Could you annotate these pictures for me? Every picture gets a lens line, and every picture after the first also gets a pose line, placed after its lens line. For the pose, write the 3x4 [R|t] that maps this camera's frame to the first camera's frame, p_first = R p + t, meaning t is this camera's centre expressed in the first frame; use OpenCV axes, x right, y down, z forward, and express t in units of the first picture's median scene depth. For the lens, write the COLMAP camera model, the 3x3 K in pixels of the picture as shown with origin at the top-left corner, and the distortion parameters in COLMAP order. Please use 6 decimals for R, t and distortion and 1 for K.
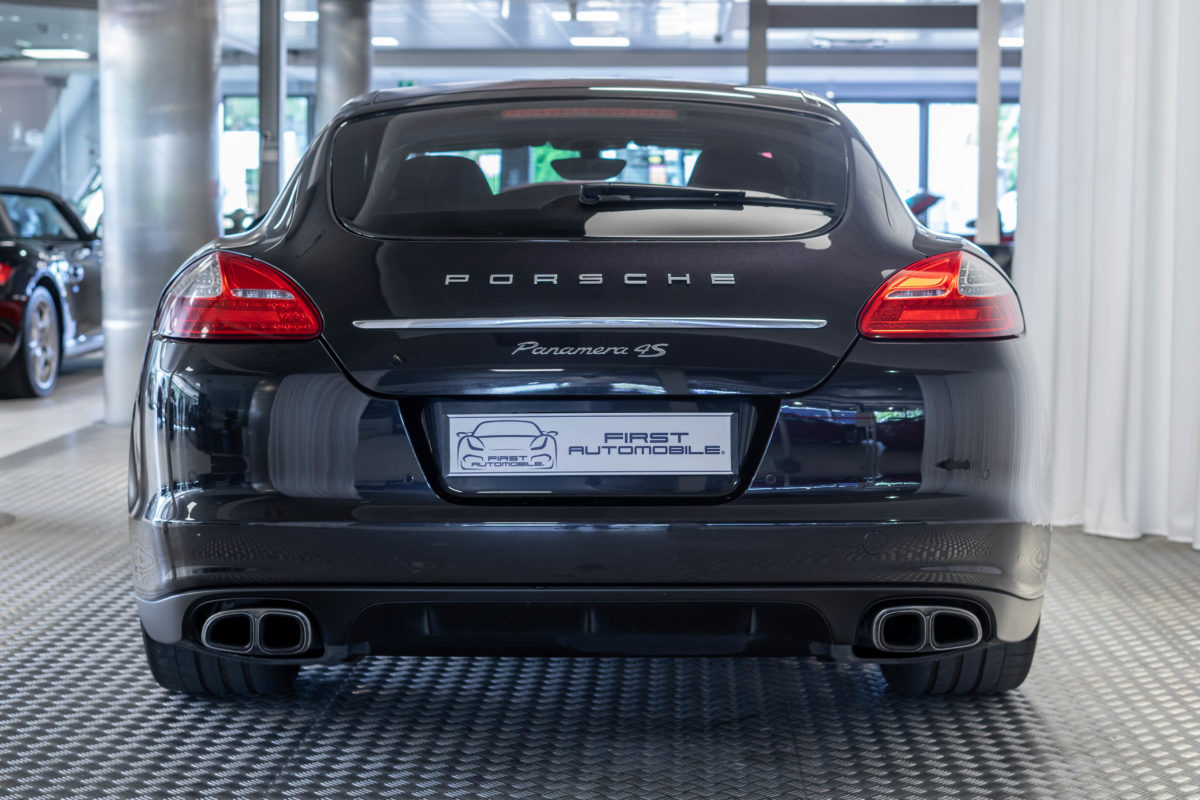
lens RADIAL K [[2104.9, 0, 600.0], [0, 2104.9, 400.0], [0, 0, 1]] dist [-0.017191, 0.103845]
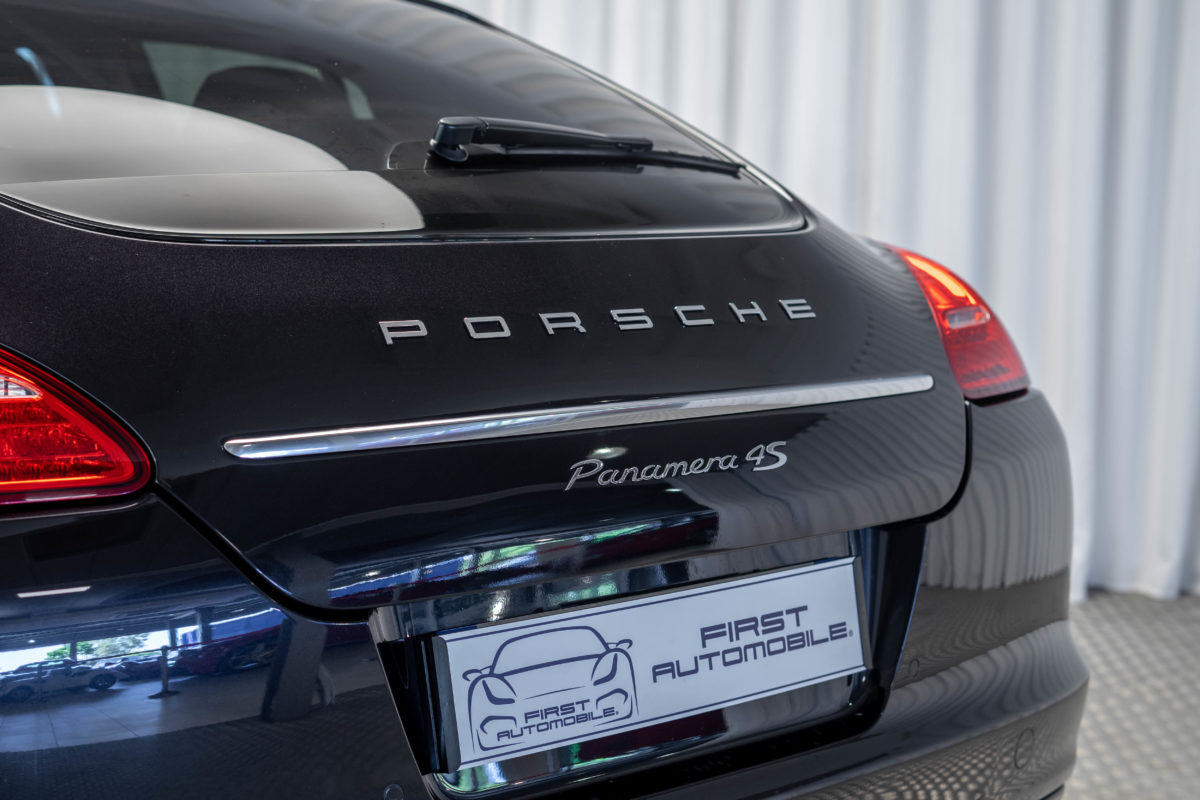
lens RADIAL K [[2104.9, 0, 600.0], [0, 2104.9, 400.0], [0, 0, 1]] dist [-0.017191, 0.103845]
pose [[0.735195, -0.066154, 0.674620, -0.340794], [0.045538, 0.997798, 0.048218, -0.062134], [-0.676324, -0.004729, 0.736589, 0.634089]]
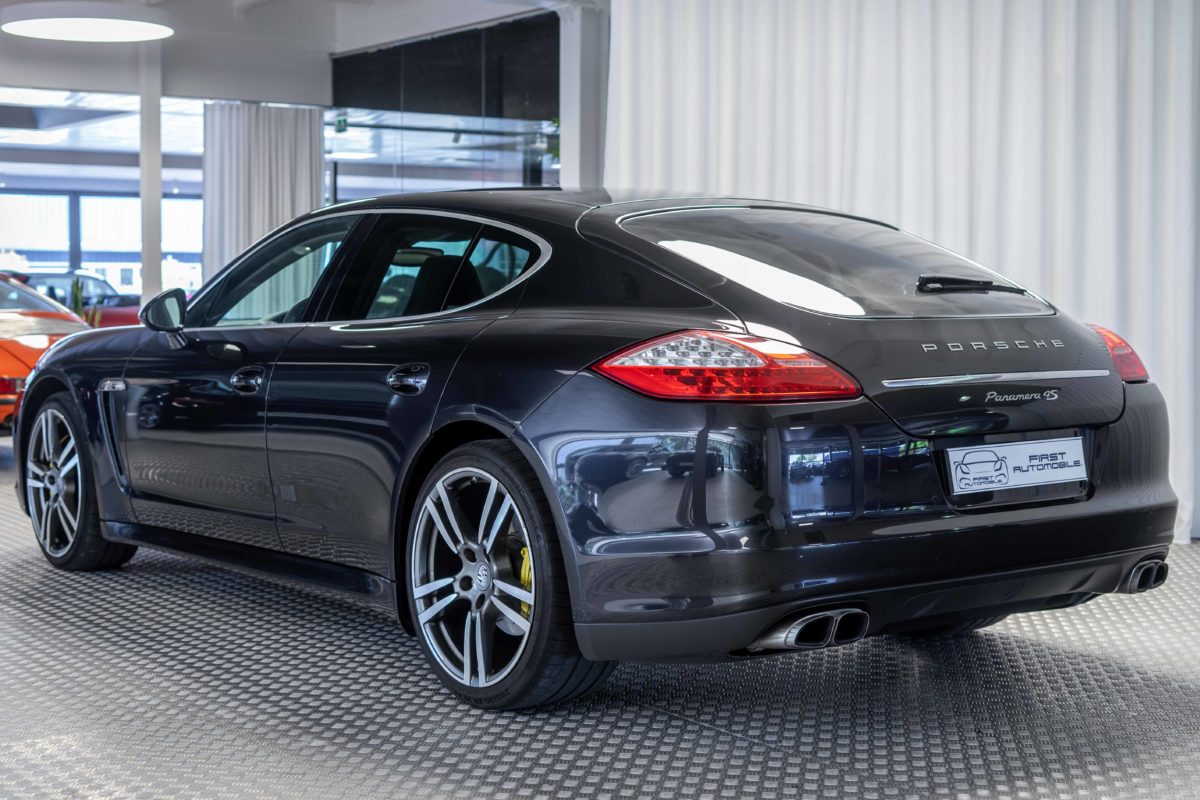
lens RADIAL K [[1821.5, 0, 600.6], [0, 1821.5, 352.9], [0, 0, 1]] dist [0.013693, 0.106974]
pose [[0.794678, -0.023625, 0.606571, -0.928331], [0.056063, 0.997828, -0.034586, -0.025629], [-0.604436, 0.061491, 0.794277, 0.207041]]
